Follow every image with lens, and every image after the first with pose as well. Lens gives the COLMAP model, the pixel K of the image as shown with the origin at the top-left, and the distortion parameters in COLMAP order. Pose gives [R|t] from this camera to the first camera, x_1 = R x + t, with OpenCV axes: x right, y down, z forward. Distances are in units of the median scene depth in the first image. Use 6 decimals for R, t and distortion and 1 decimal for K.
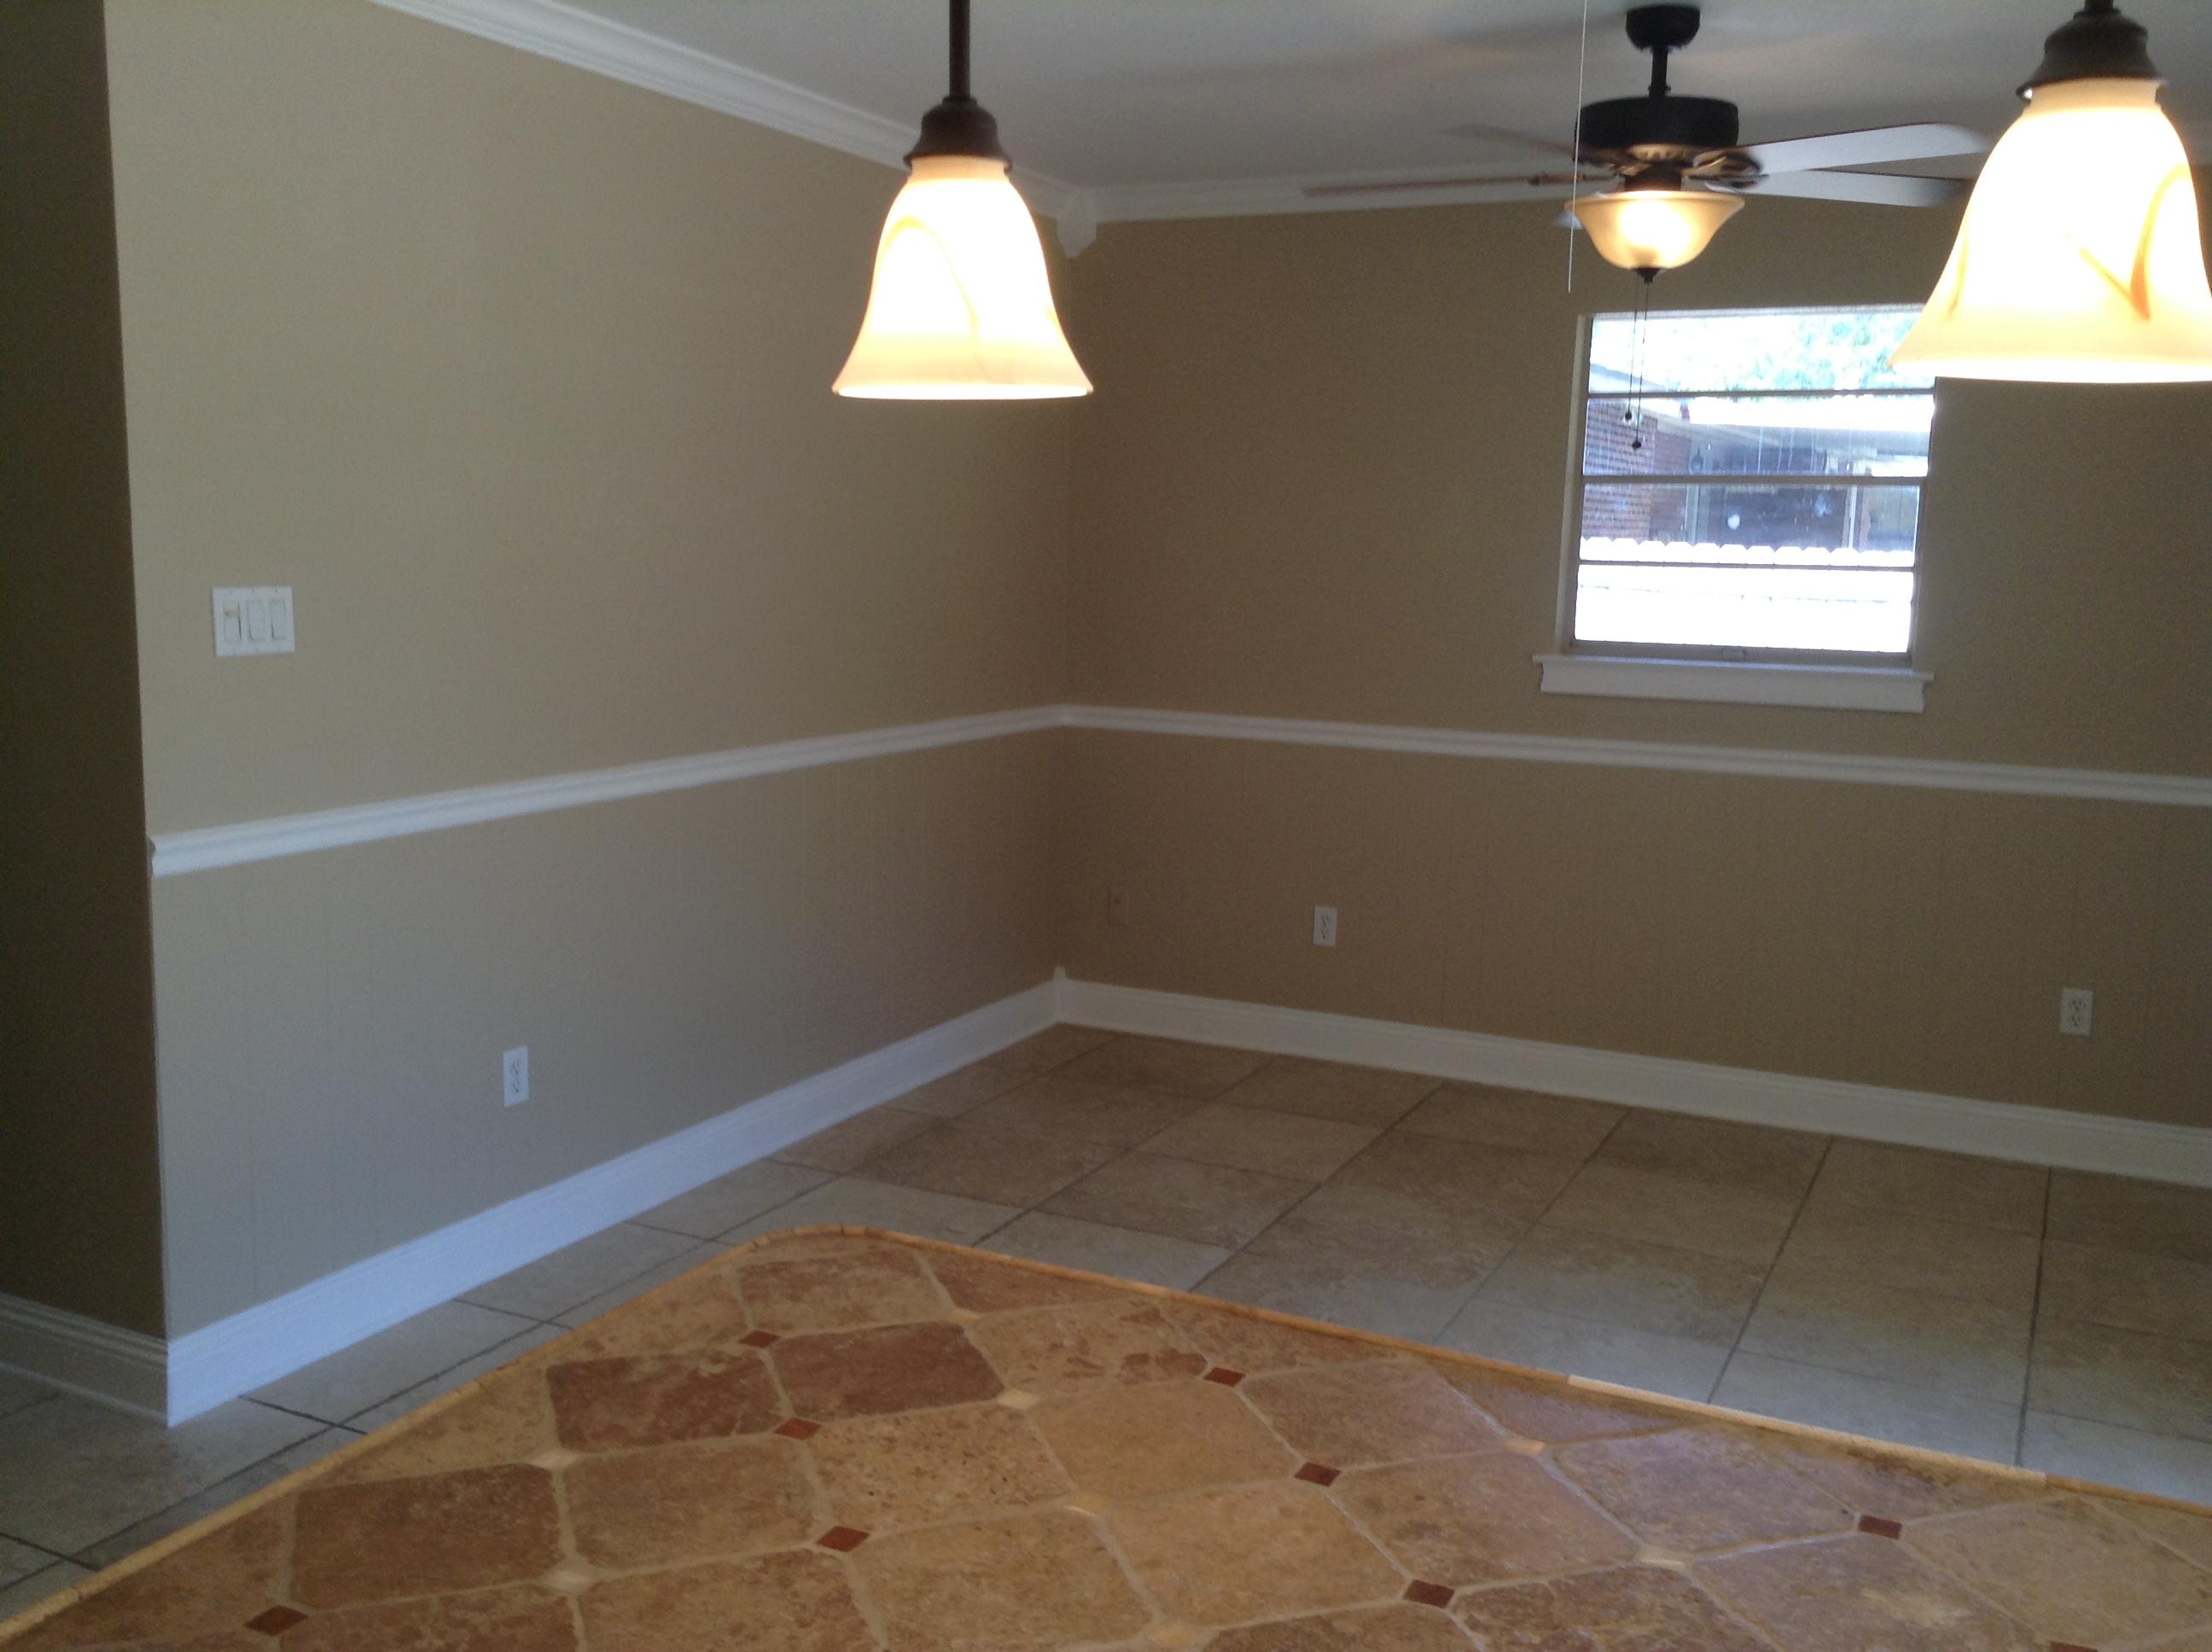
lens RADIAL K [[2011.2, 0, 1089.0], [0, 2011.2, 842.6], [0, 0, 1]] dist [0.156929, -0.324230]
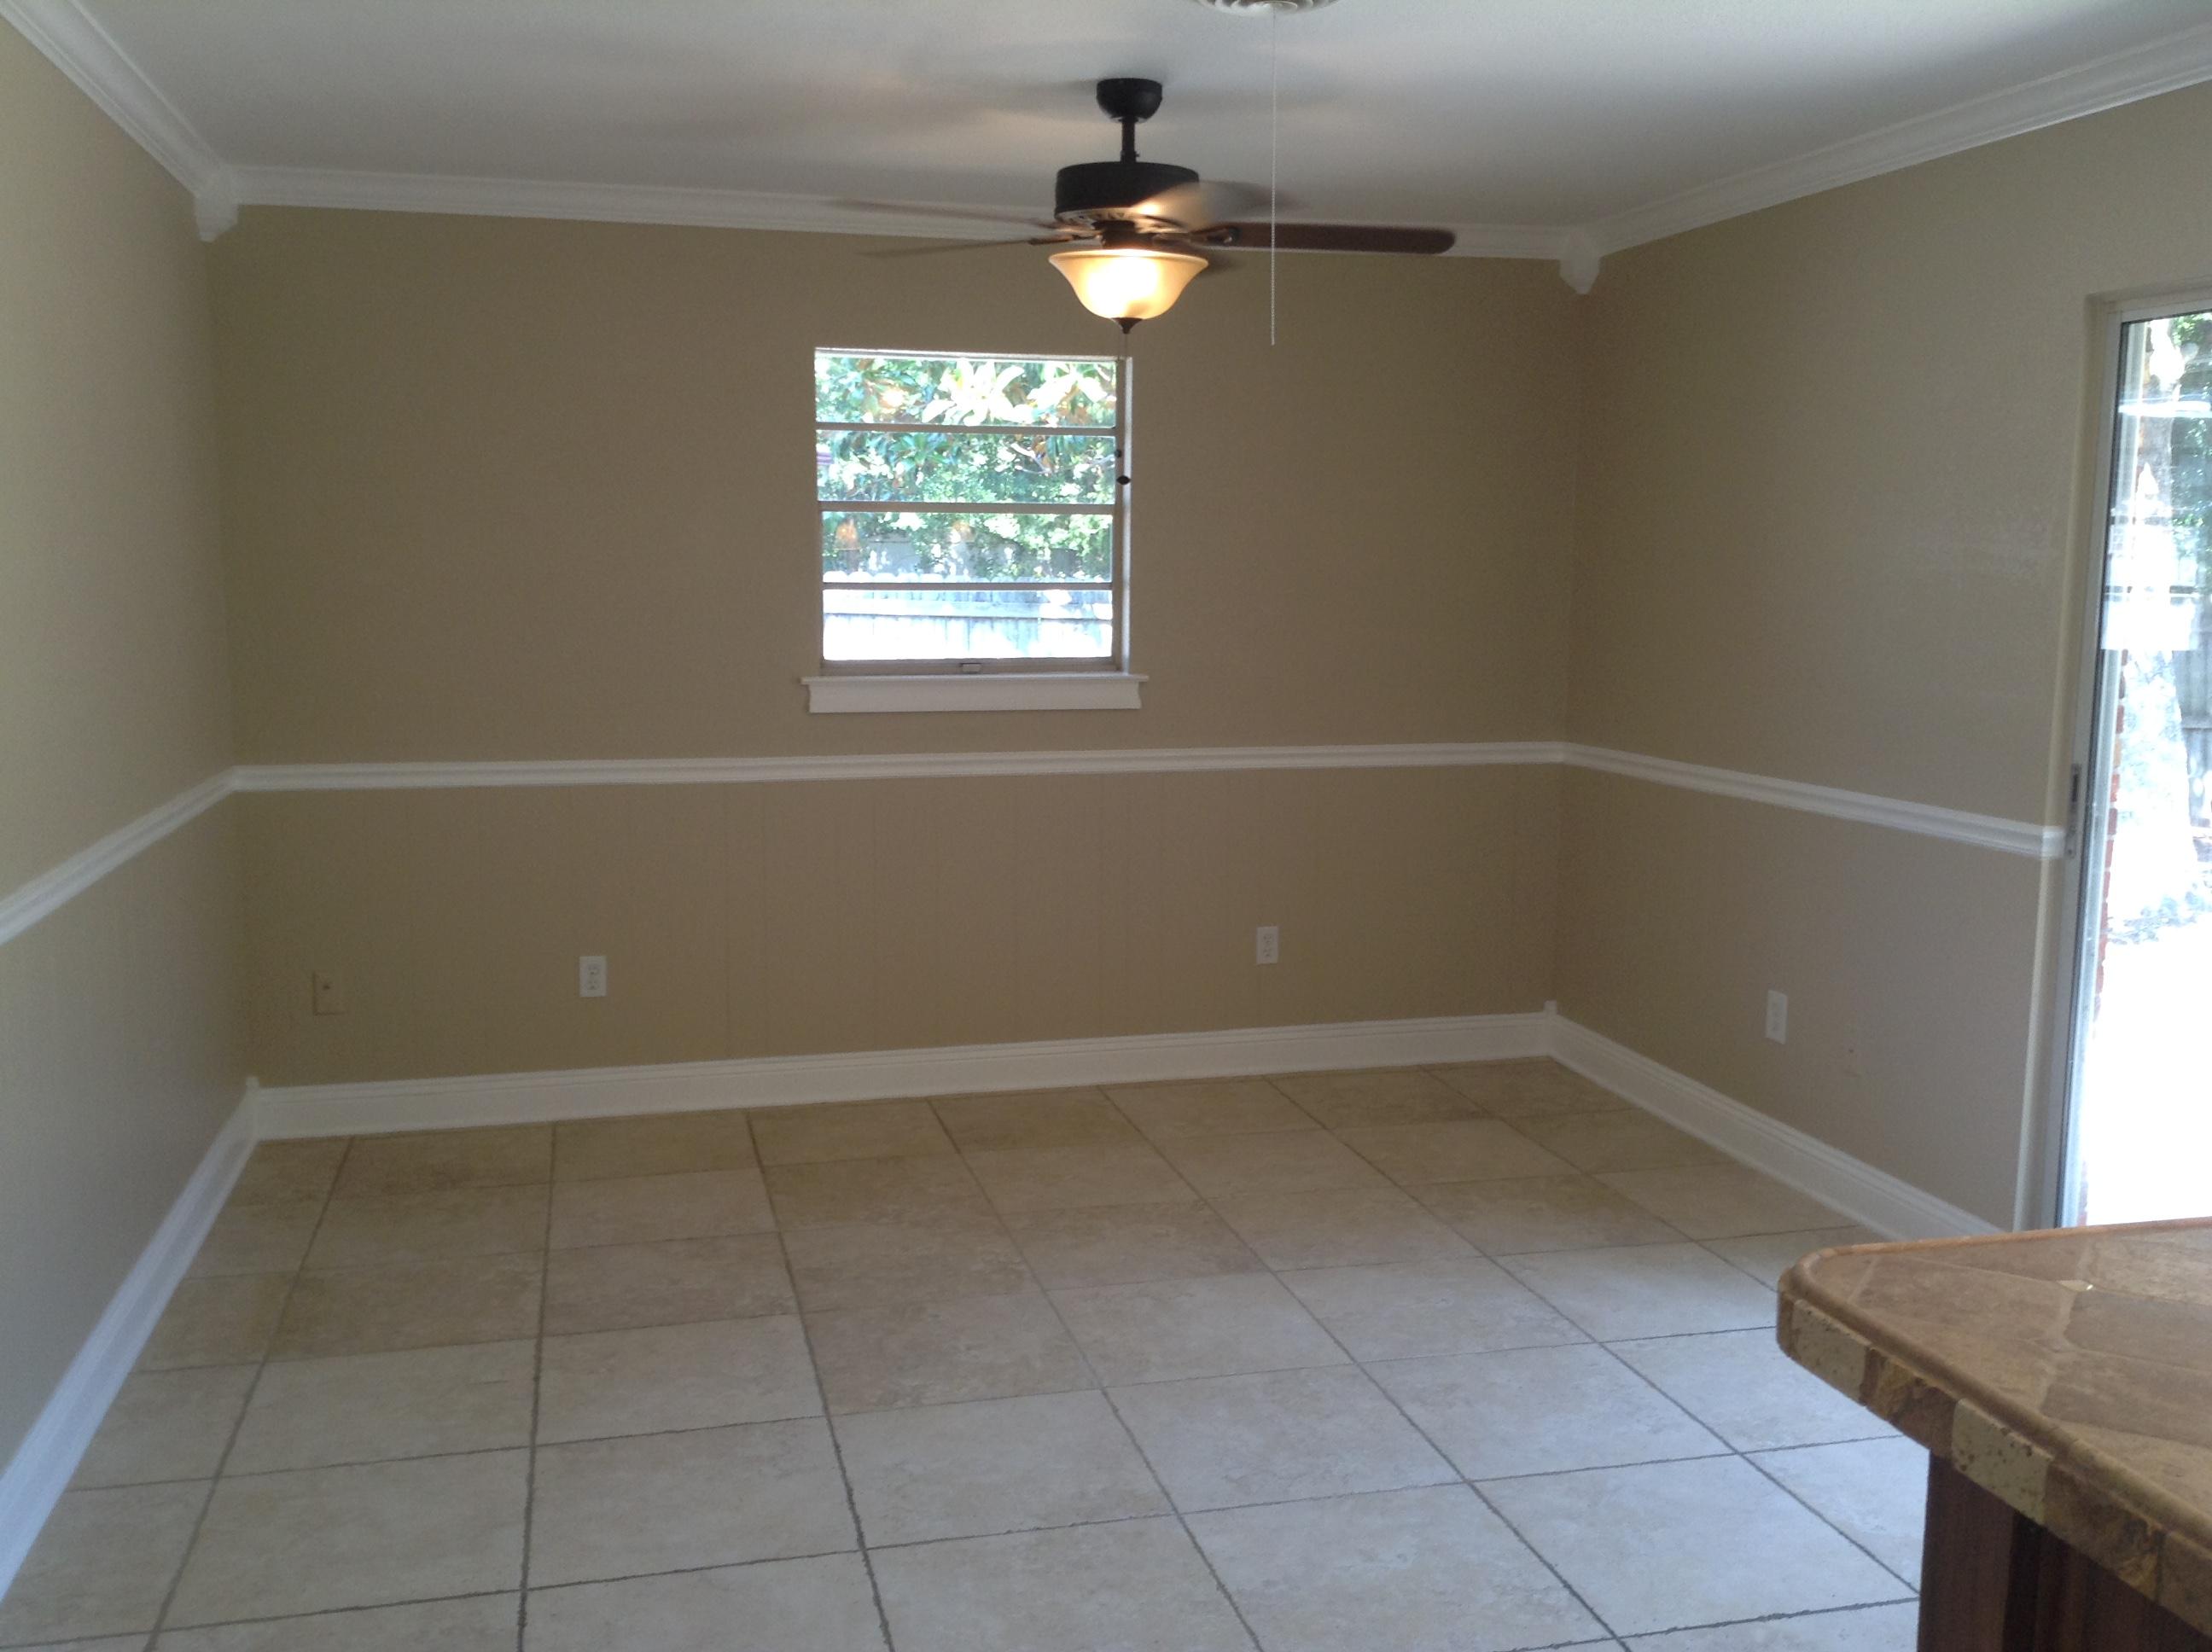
lens RADIAL K [[2005.6, 0, 1114.4], [0, 2005.6, 863.0], [0, 0, 1]] dist [0.018001, -0.023135]
pose [[0.748650, -0.117334, 0.652500, -0.356749], [0.112769, 0.992409, 0.049071, -0.034593], [-0.653305, 0.036844, 0.756198, 0.153462]]
